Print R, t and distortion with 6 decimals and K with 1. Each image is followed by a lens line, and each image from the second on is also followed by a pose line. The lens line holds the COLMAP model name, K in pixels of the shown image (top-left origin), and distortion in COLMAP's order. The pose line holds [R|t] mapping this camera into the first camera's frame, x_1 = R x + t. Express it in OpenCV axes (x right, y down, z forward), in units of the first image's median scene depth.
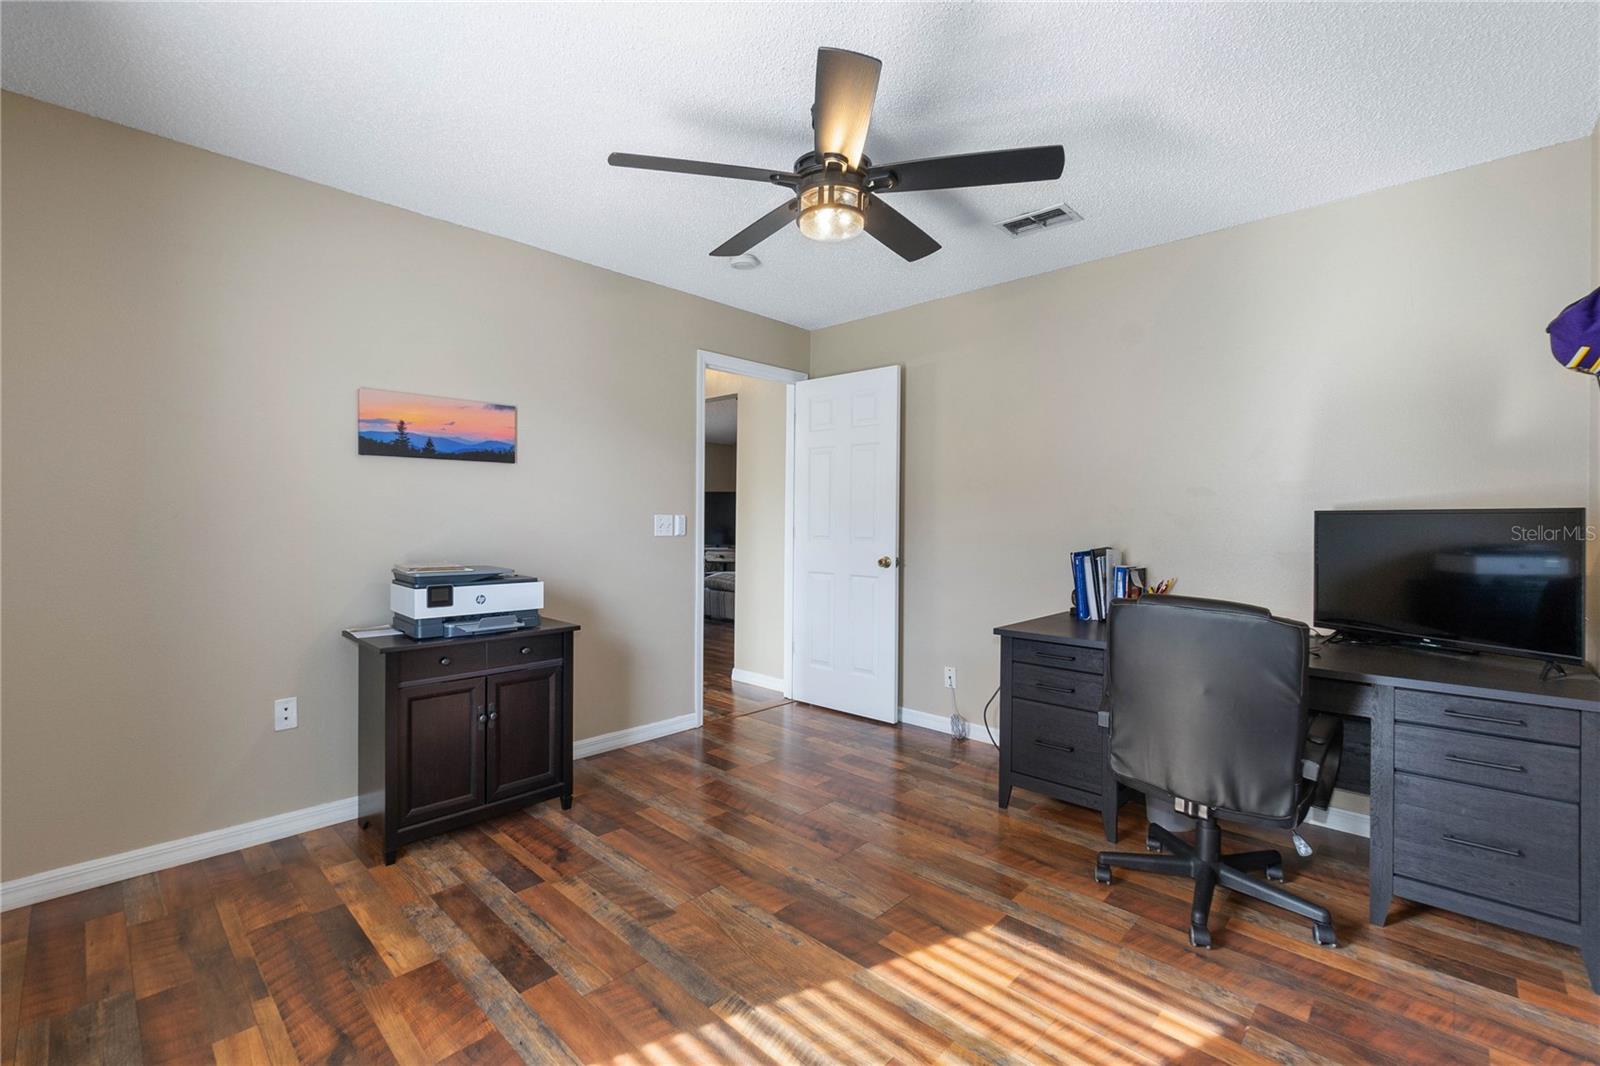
lens RADIAL K [[691.2, 0, 794.7], [0, 691.2, 515.5], [0, 0, 1]] dist [-0.002084, -0.000278]
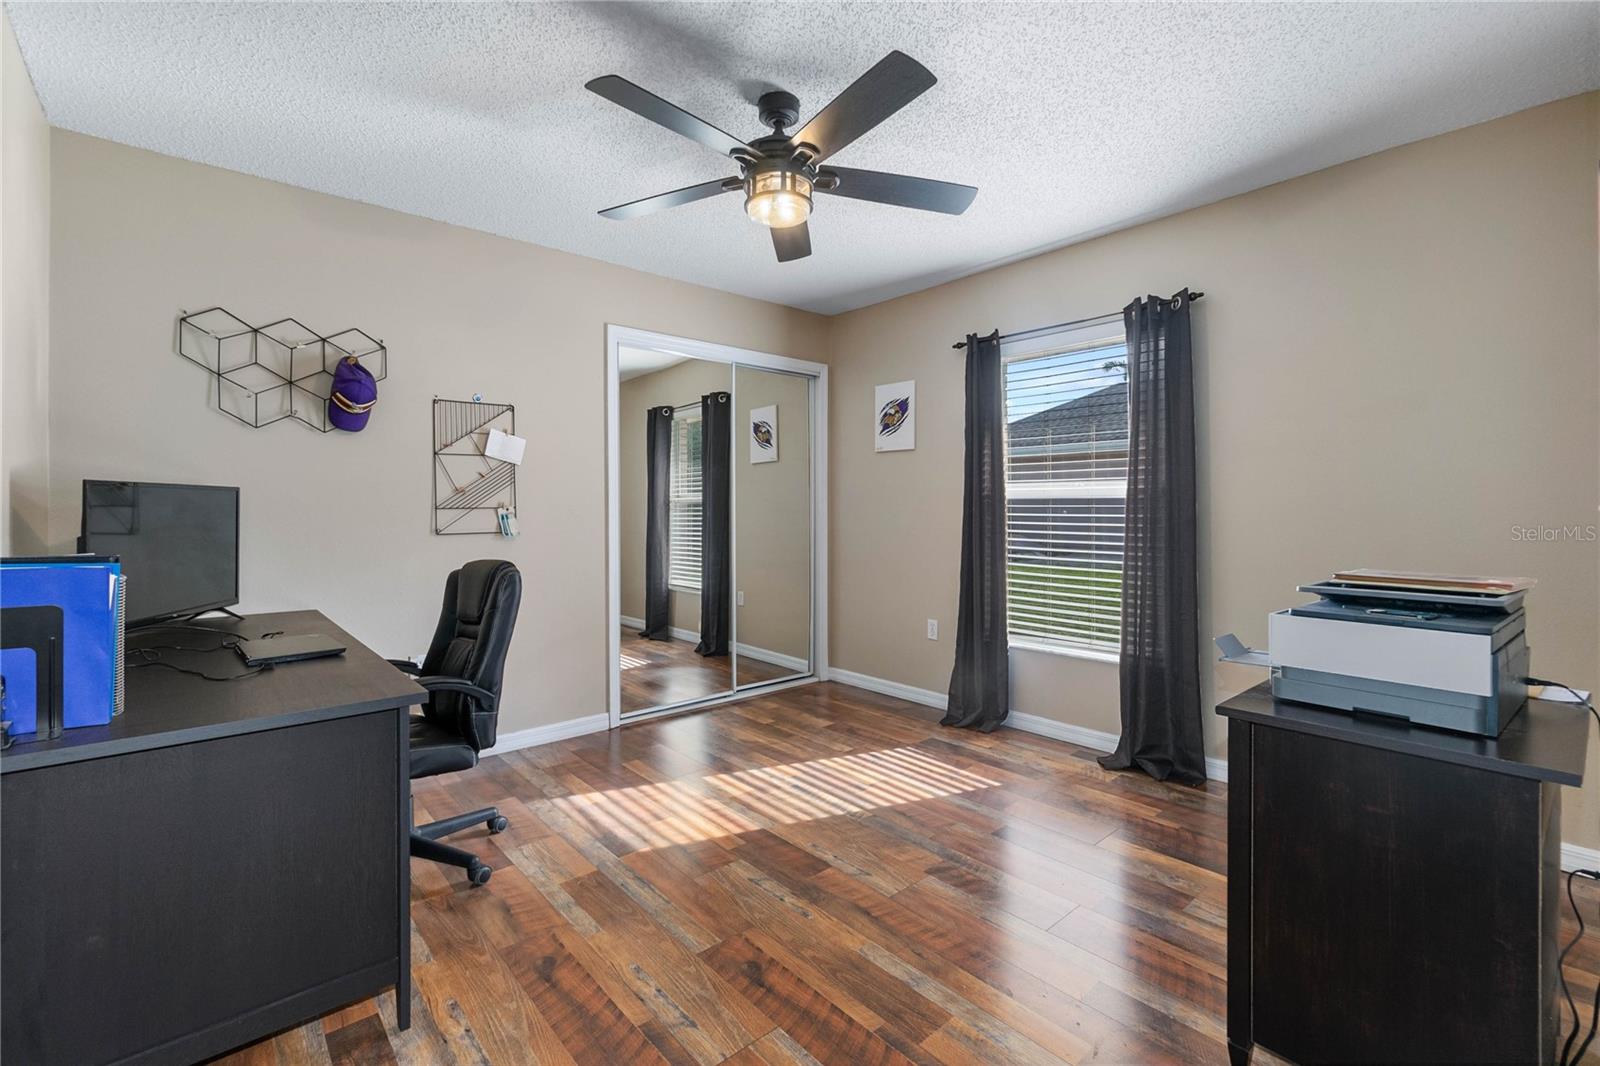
lens RADIAL K [[691.2, 0, 794.7], [0, 691.2, 515.5], [0, 0, 1]] dist [-0.002084, -0.000278]
pose [[-0.996332, -0.007622, 0.085231, -0.067867], [-0.006917, 0.999939, 0.008569, 0.027425], [-0.085292, 0.007948, -0.996324, 2.299643]]
